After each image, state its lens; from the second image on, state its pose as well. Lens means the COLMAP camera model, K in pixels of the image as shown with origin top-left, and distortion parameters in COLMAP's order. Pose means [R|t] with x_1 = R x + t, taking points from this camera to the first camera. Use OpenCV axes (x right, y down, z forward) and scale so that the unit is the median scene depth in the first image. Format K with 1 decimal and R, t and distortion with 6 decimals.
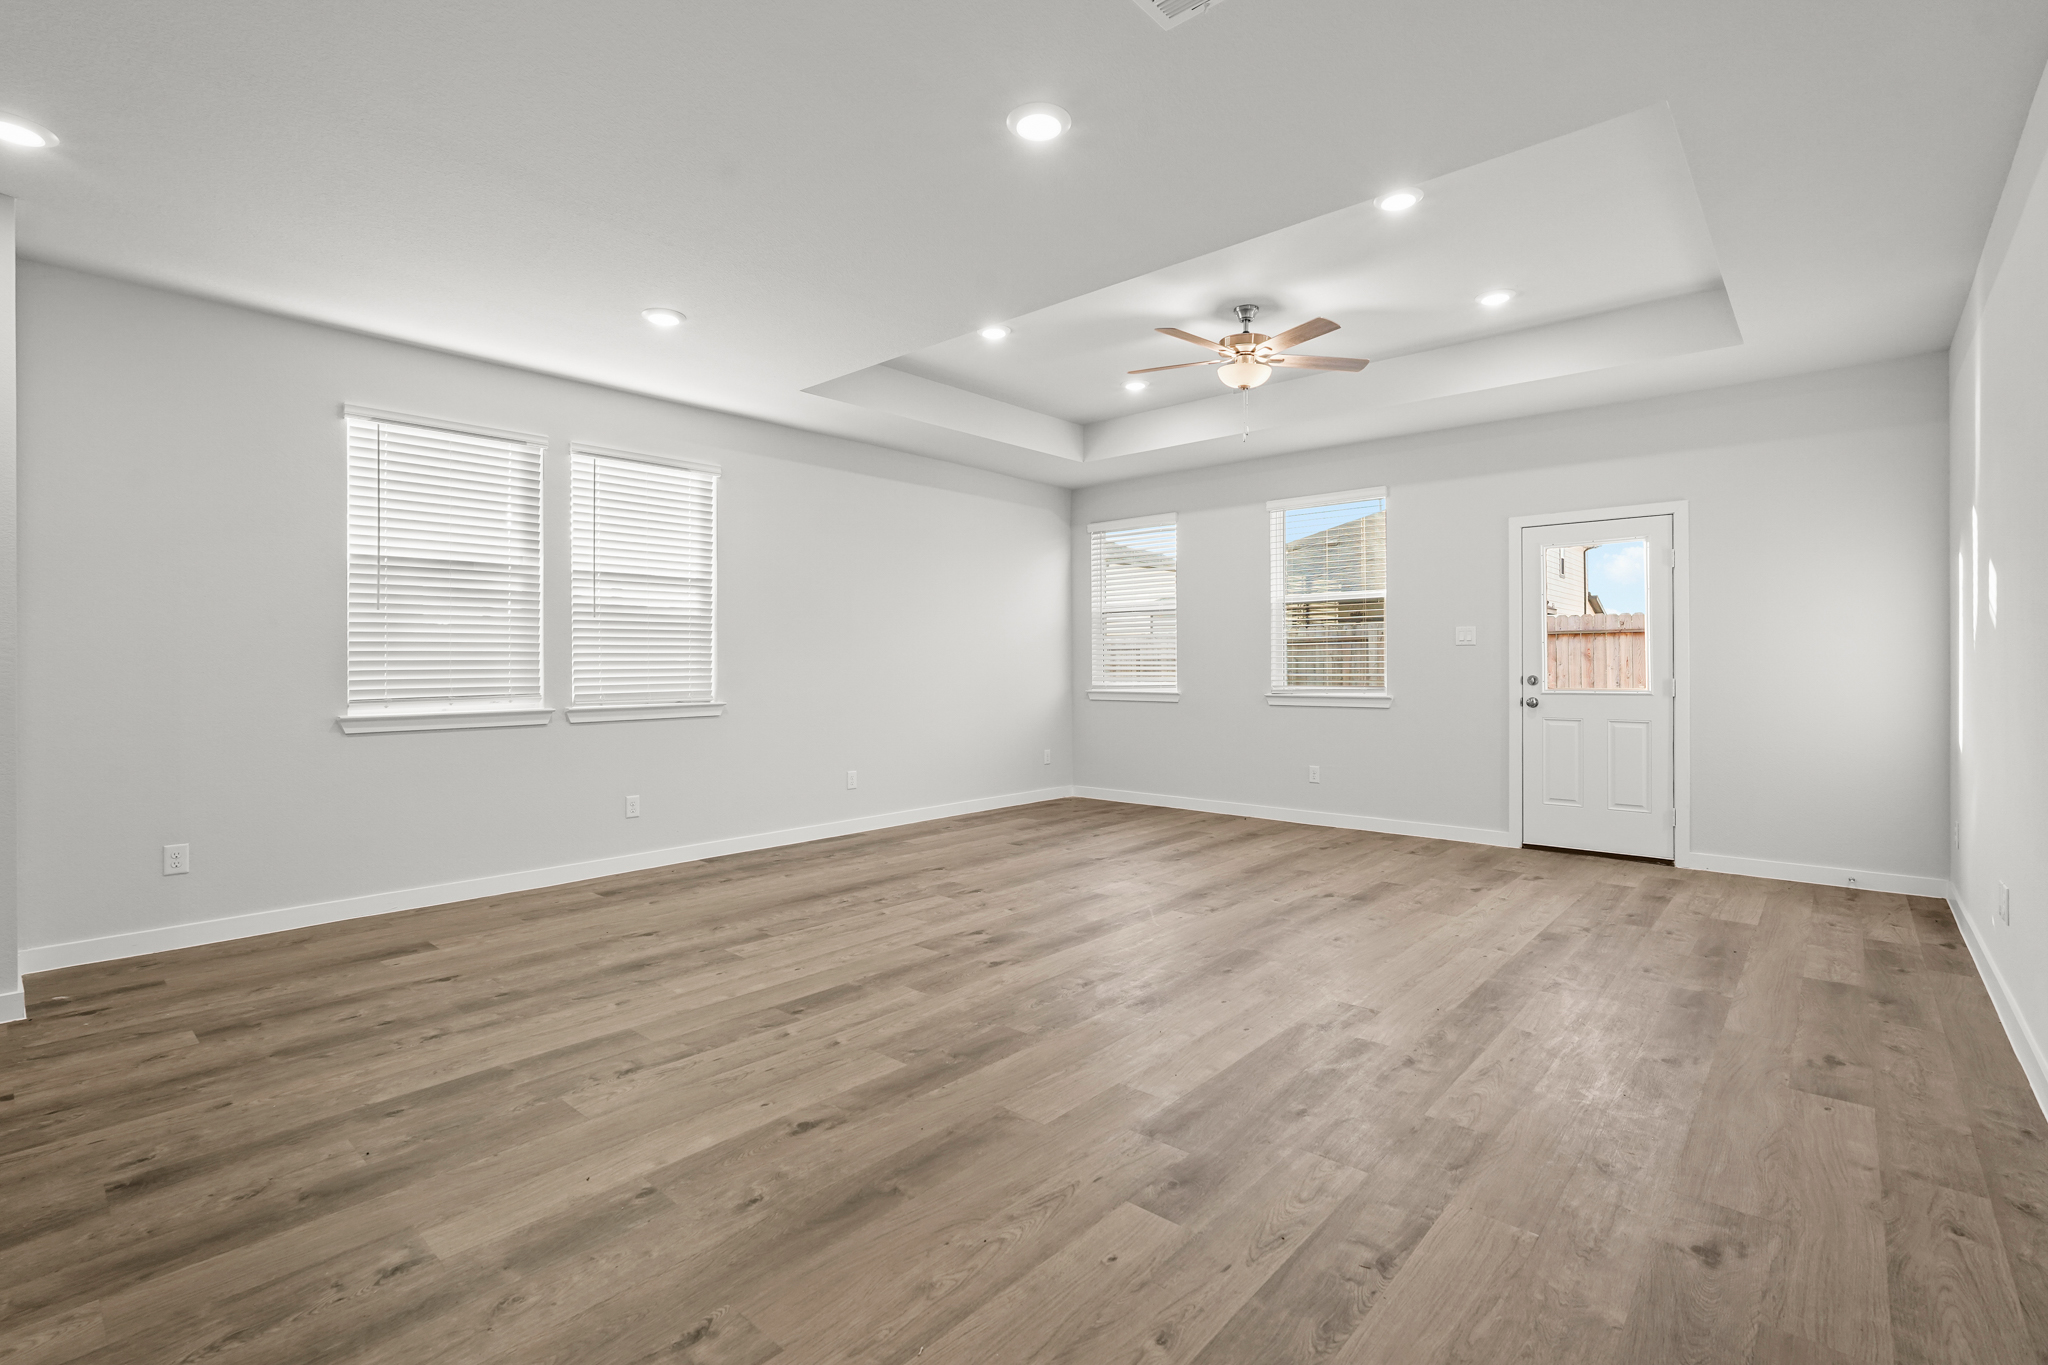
lens RADIAL K [[917.3, 0, 1022.9], [0, 917.3, 684.3], [0, 0, 1]] dist [-0.002661, 0.000961]
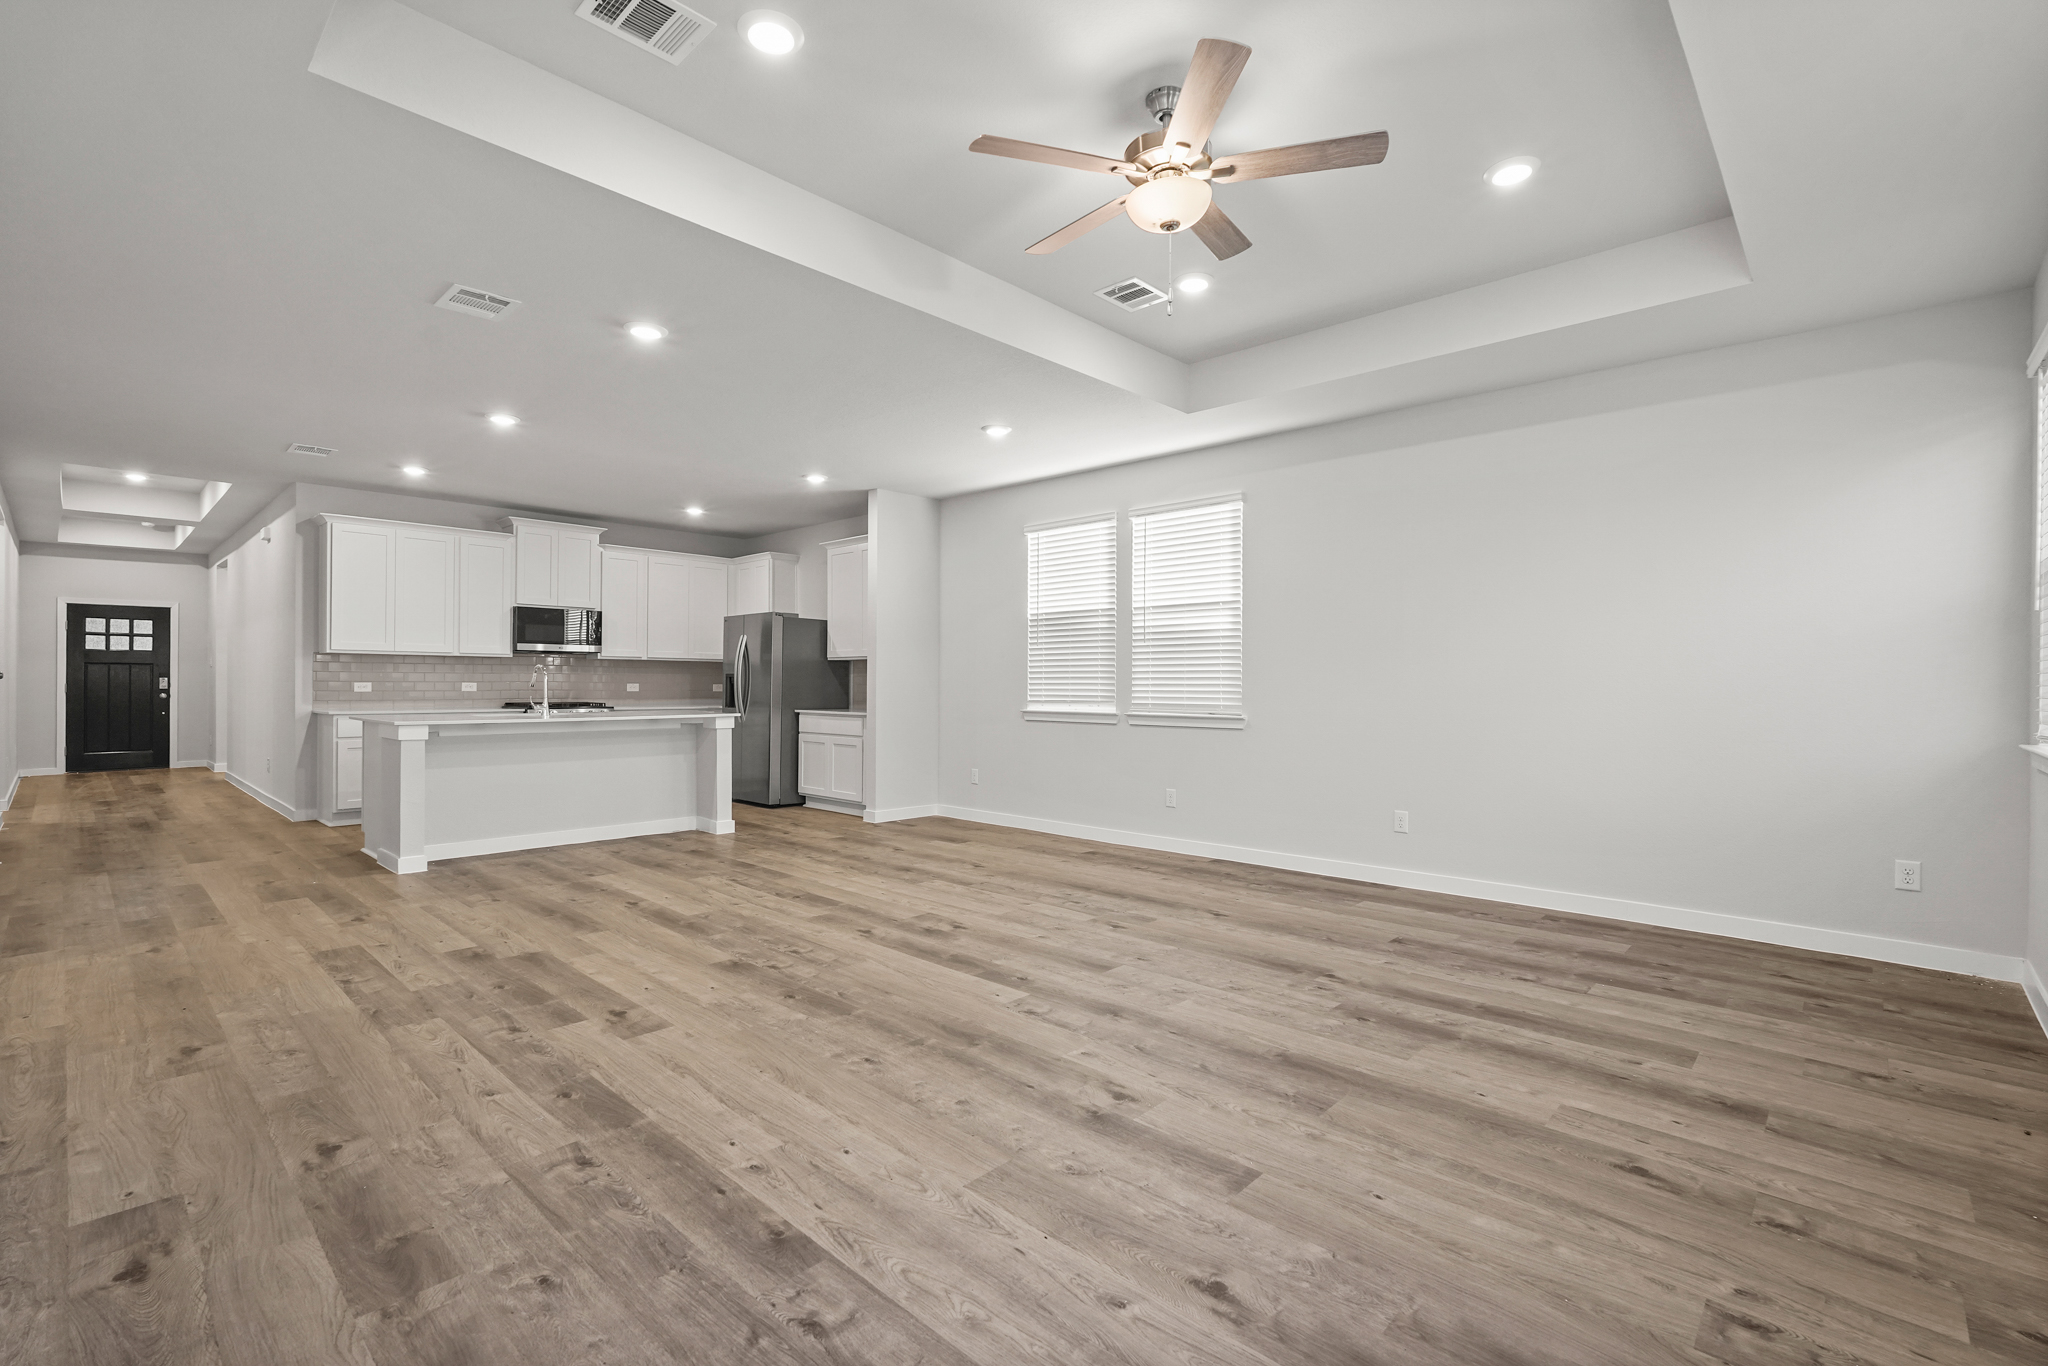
lens RADIAL K [[917.3, 0, 1022.9], [0, 917.3, 684.8], [0, 0, 1]] dist [-0.002661, 0.000961]
pose [[-0.029848, 0.002971, -0.999550, 1.365555], [-0.027660, 0.999610, 0.003797, -0.024167], [0.999172, 0.027761, -0.029754, 1.477407]]
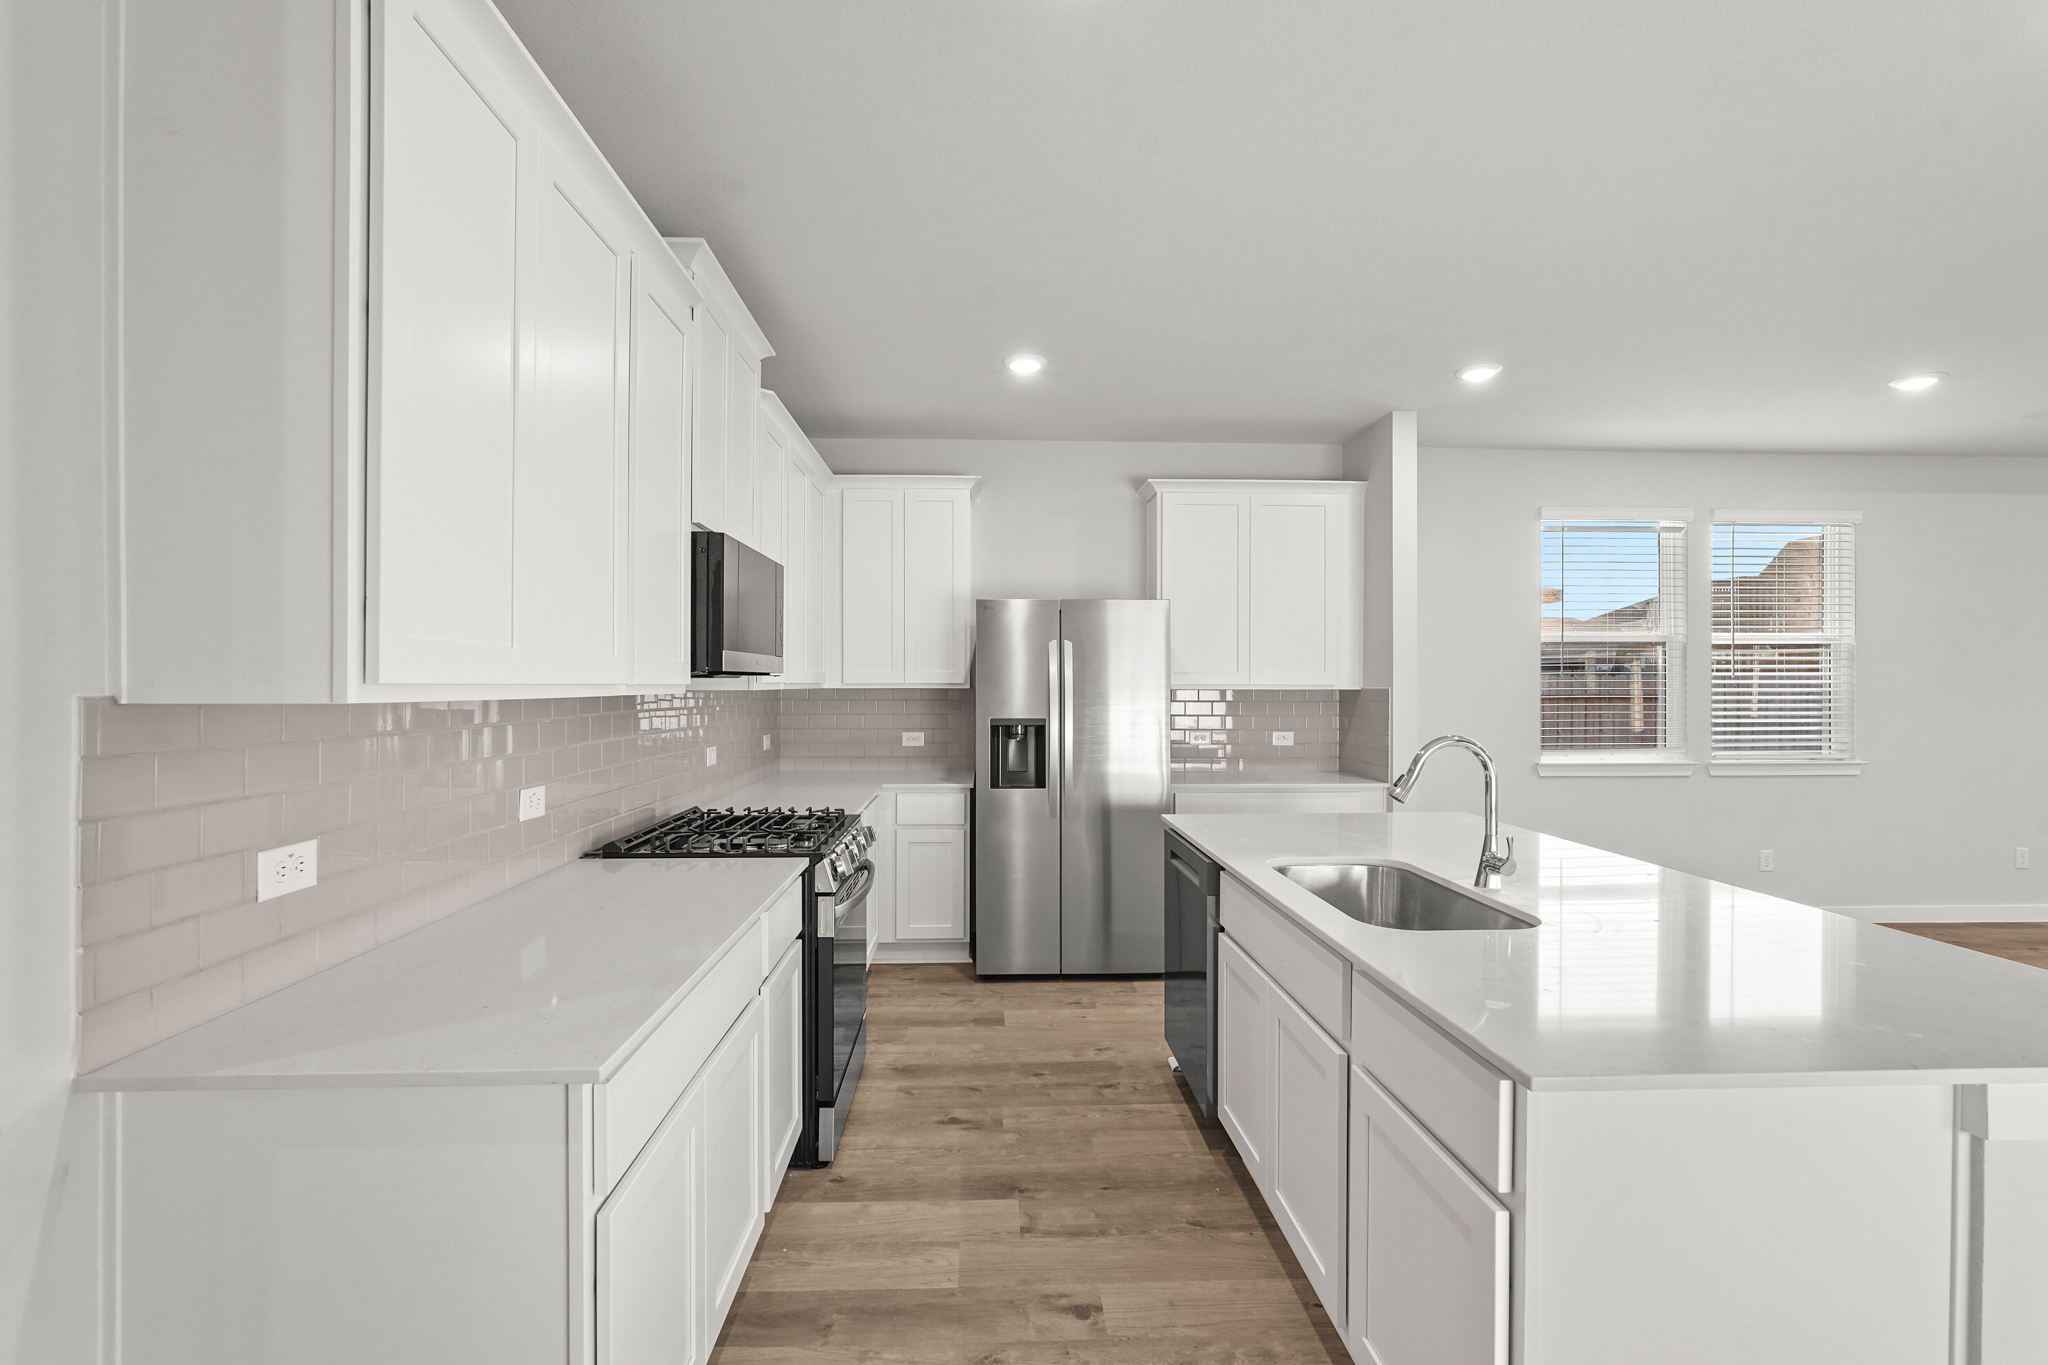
lens RADIAL K [[917.3, 0, 1022.9], [0, 917.3, 684.3], [0, 0, 1]] dist [-0.002661, 0.000961]
pose [[0.704542, 0.006361, -0.709634, -0.509639], [-0.020061, 0.999739, -0.010955, -0.058743], [0.709378, 0.021954, 0.704486, -0.509265]]
